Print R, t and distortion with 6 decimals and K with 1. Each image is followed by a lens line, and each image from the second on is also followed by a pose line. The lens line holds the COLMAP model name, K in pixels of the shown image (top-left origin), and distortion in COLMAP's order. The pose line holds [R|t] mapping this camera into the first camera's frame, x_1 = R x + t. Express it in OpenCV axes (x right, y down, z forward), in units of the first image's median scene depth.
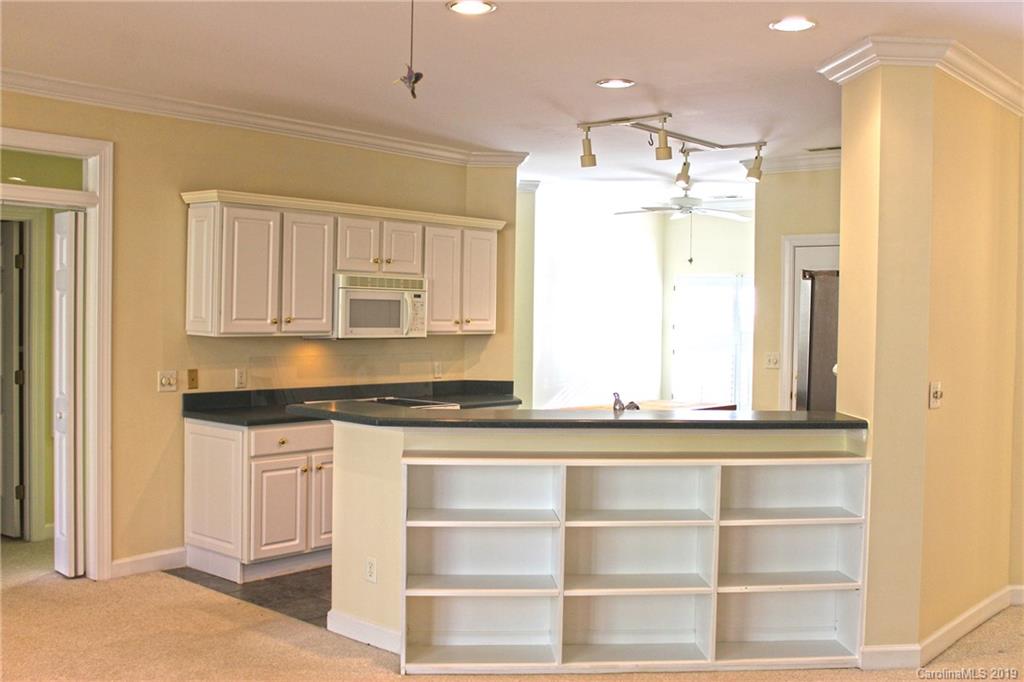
lens RADIAL K [[1072.8, 0, 513.5], [0, 1072.8, 351.0], [0, 0, 1]] dist [-0.081729, 0.000000]
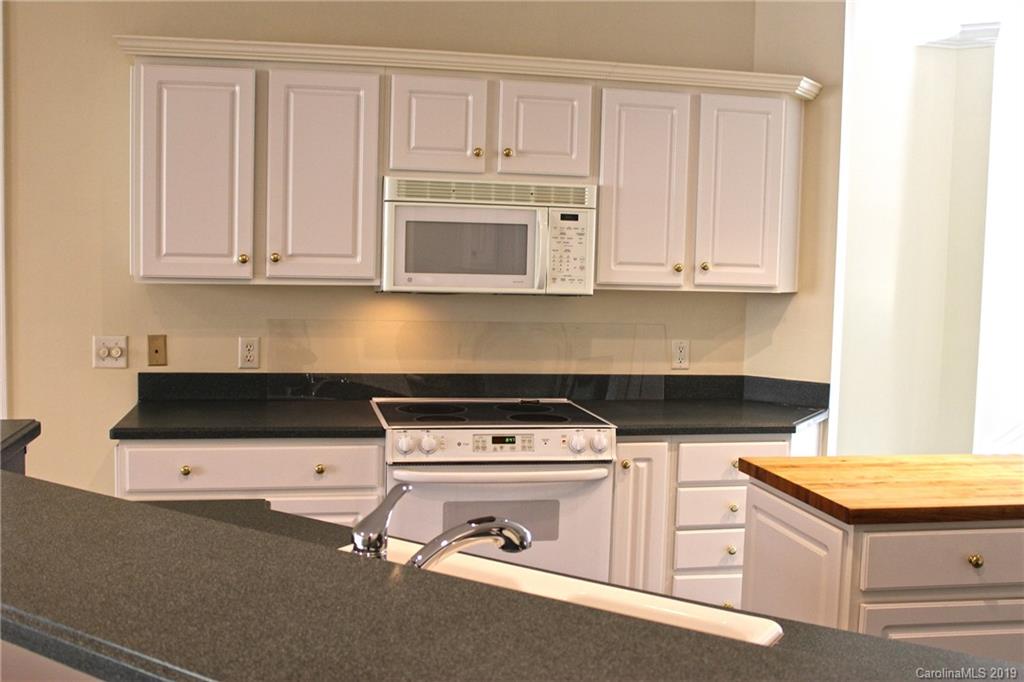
lens RADIAL K [[1072.8, 0, 511.6], [0, 1072.8, 340.0], [0, 0, 1]] dist [-0.081729, 0.000000]
pose [[0.791067, 0.048386, -0.609813, 0.249405], [-0.031860, 0.998773, 0.037919, -0.010387], [0.610899, -0.010568, 0.791638, 0.633723]]
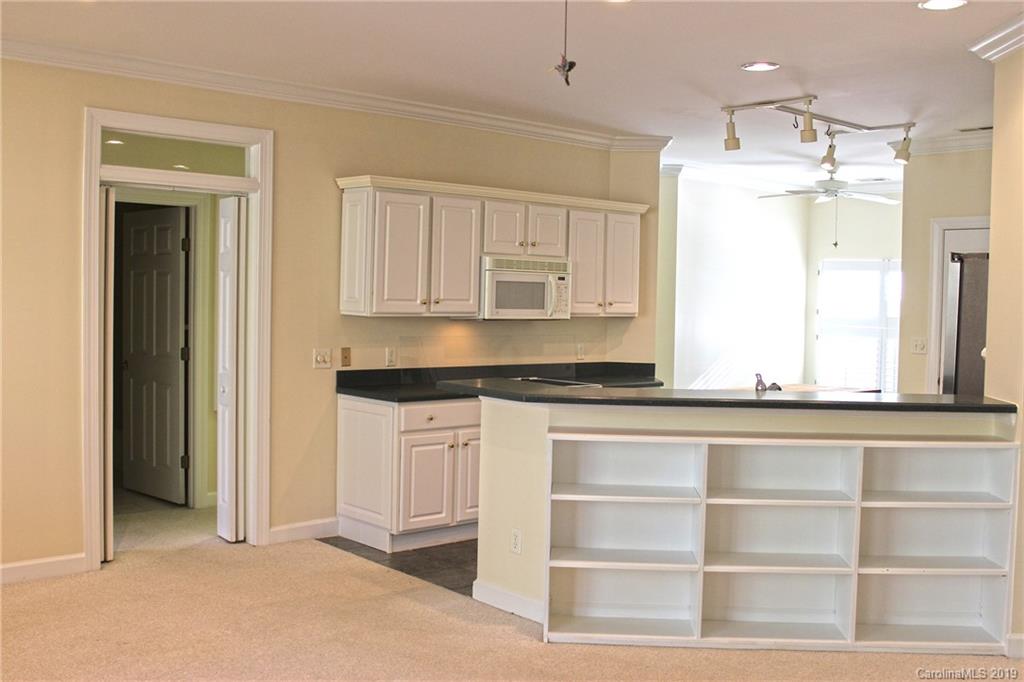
lens RADIAL K [[1072.8, 0, 514.9], [0, 1072.8, 342.8], [0, 0, 1]] dist [-0.081729, 0.000000]
pose [[0.991646, 0.009320, -0.128651, -0.001929], [-0.008543, 0.999942, 0.006591, 0.004154], [0.128705, -0.005437, 0.991668, -0.020193]]
